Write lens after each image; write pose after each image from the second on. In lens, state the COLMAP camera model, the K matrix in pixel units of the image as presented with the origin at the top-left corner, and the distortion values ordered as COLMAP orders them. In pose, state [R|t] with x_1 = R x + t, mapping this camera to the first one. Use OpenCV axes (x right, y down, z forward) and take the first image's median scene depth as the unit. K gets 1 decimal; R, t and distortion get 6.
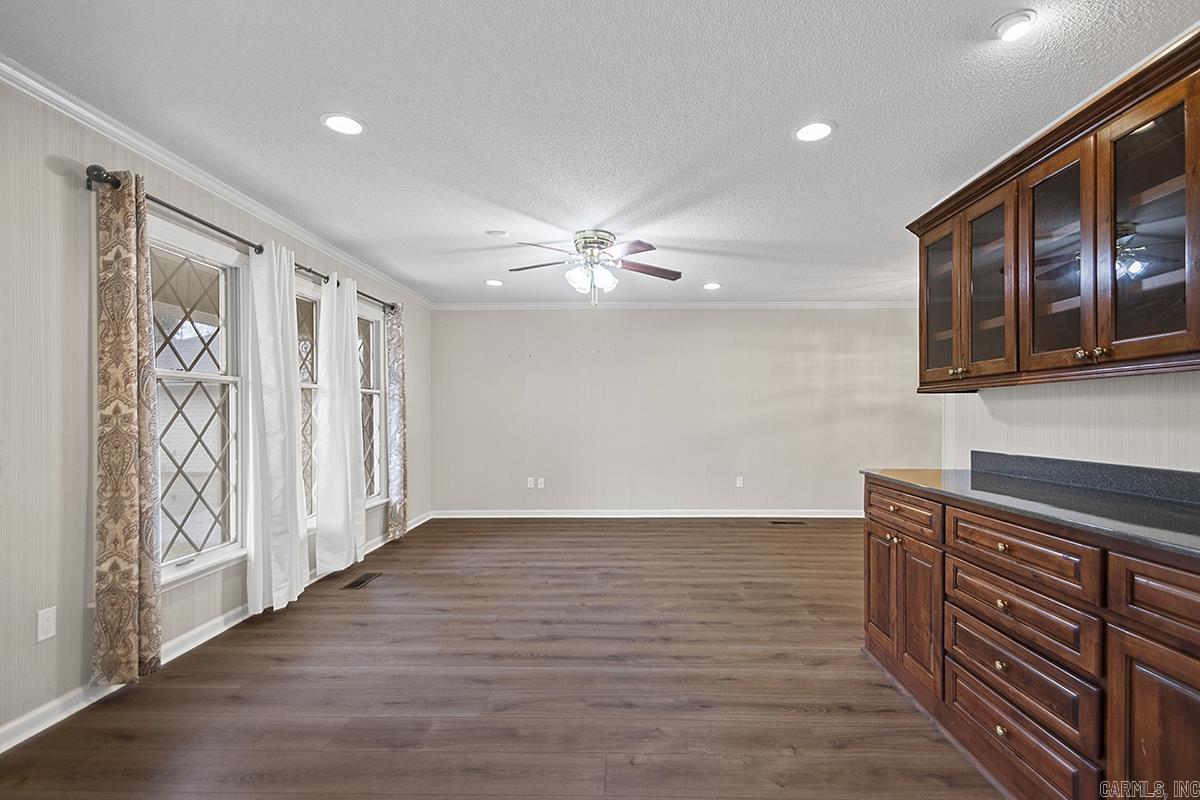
lens RADIAL K [[553.6, 0, 601.1], [0, 553.6, 409.2], [0, 0, 1]] dist [0.014074, -0.005141]
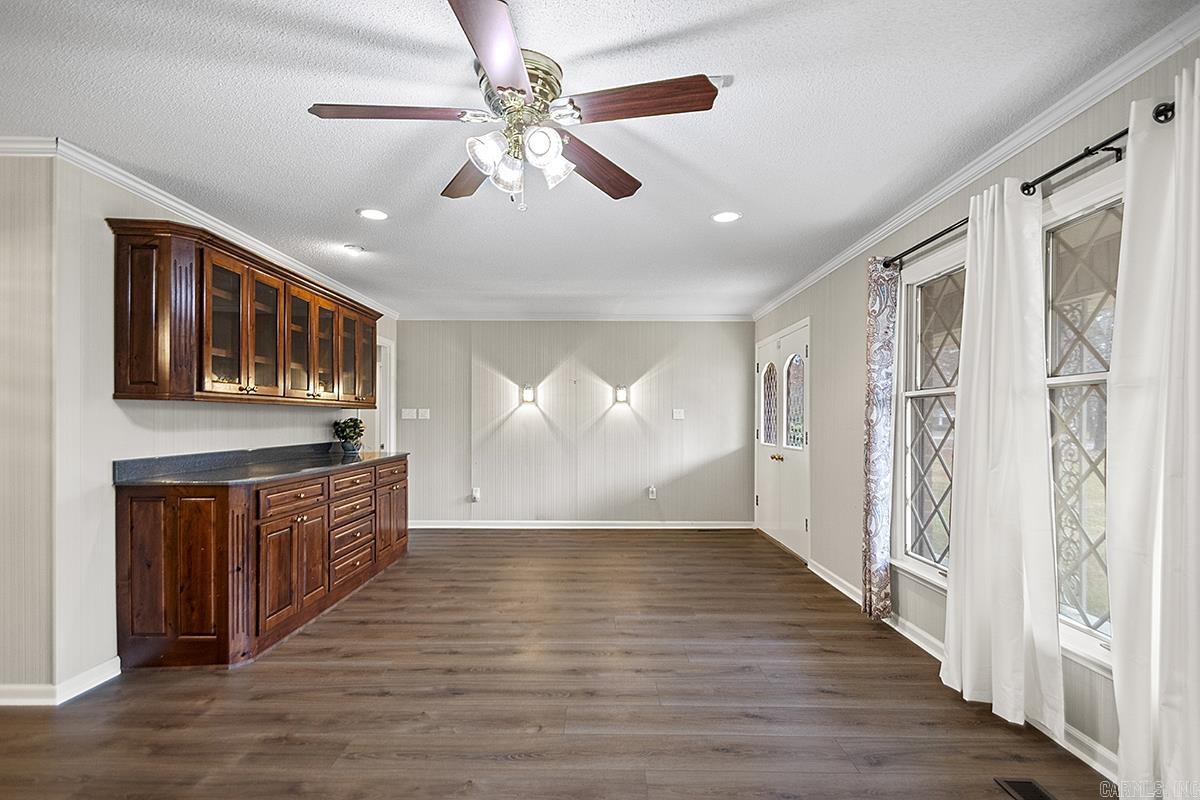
lens RADIAL K [[553.6, 0, 605.1], [0, 553.6, 424.8], [0, 0, 1]] dist [0.014074, -0.005141]
pose [[-0.998695, -0.007564, -0.050512, -0.084044], [-0.007553, 0.999971, -0.000401, 0.015742], [0.050514, -0.000019, -0.998723, 1.909050]]
